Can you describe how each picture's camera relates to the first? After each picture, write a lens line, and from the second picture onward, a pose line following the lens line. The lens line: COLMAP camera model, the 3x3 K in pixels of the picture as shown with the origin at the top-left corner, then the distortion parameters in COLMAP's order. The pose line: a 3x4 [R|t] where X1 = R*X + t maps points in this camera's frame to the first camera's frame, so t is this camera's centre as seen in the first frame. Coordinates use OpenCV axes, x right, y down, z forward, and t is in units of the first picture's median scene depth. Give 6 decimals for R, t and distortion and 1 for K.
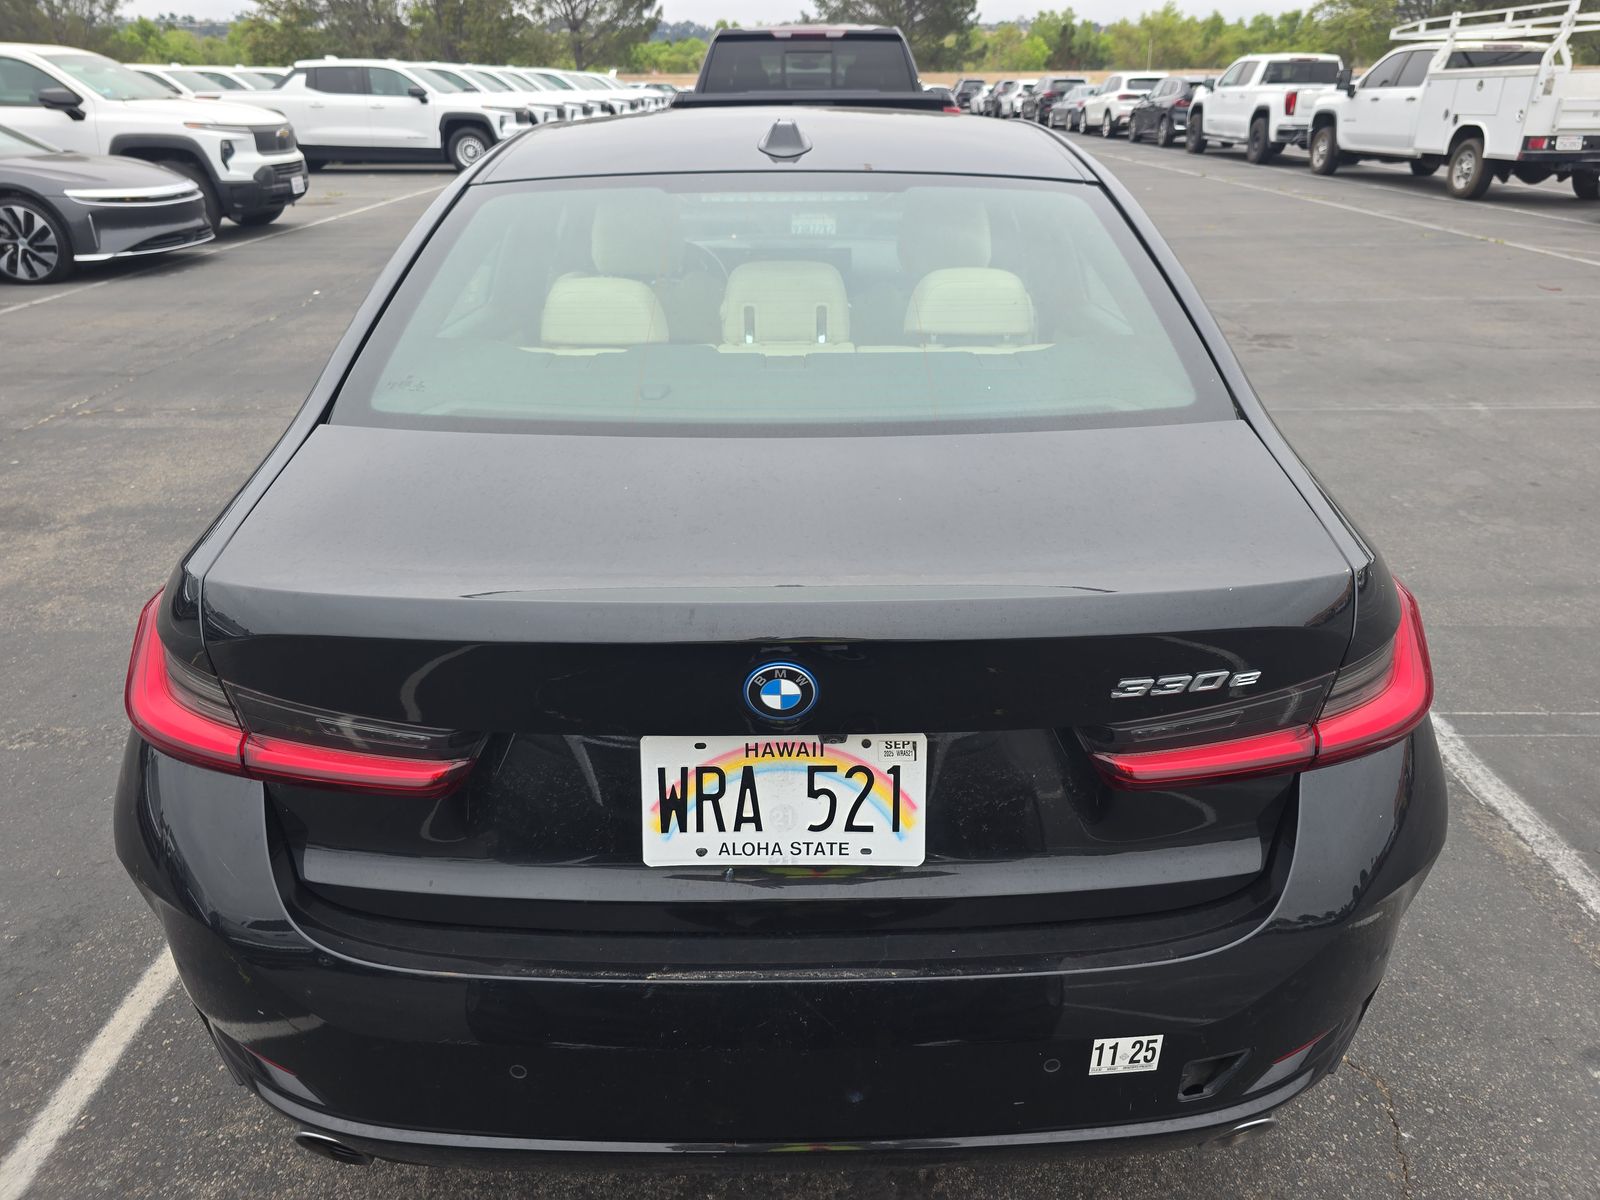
lens RADIAL K [[1077.3, 0, 812.2], [0, 1077.3, 608.0], [0, 0, 1]] dist [0.036228, -0.035742]
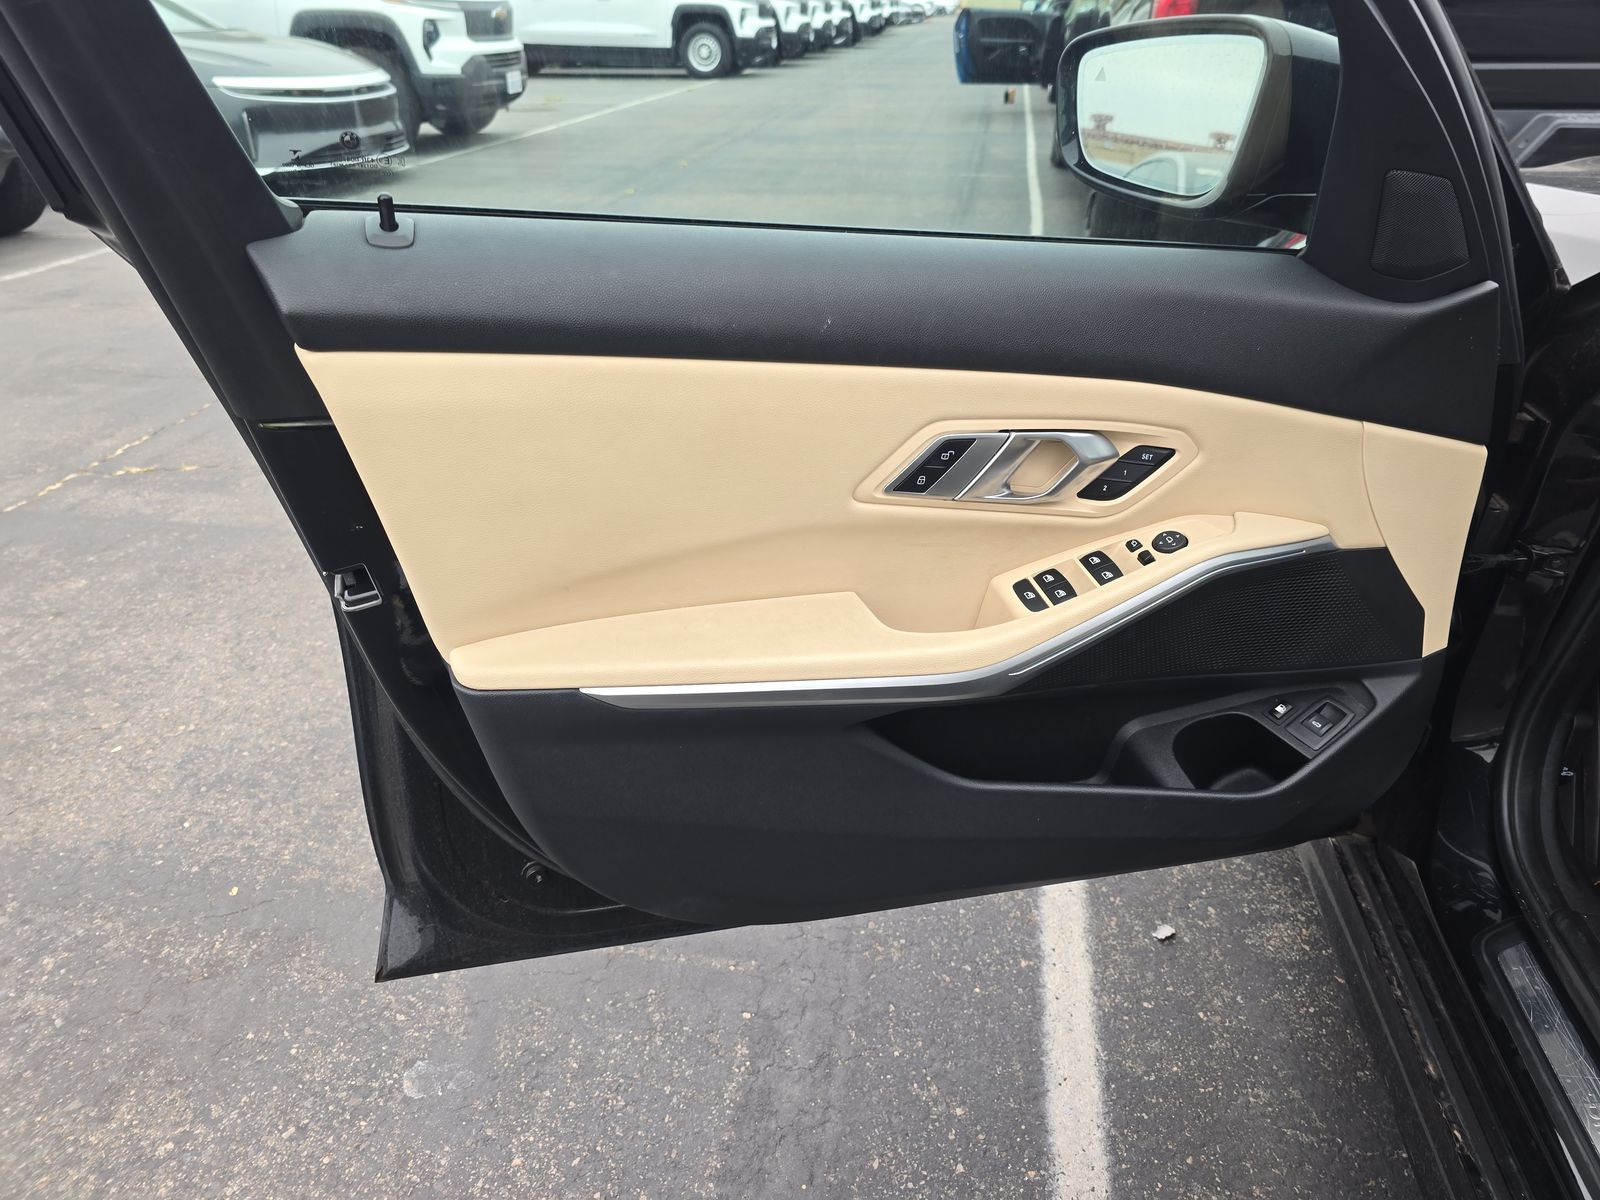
lens RADIAL K [[1077.3, 0, 810.3], [0, 1077.3, 598.1], [0, 0, 1]] dist [0.036228, -0.035742]
pose [[0.985898, 0.079446, -0.147288, -0.122700], [-0.071271, 0.995652, 0.059978, -0.084111], [0.151413, -0.048634, 0.987273, 0.250854]]
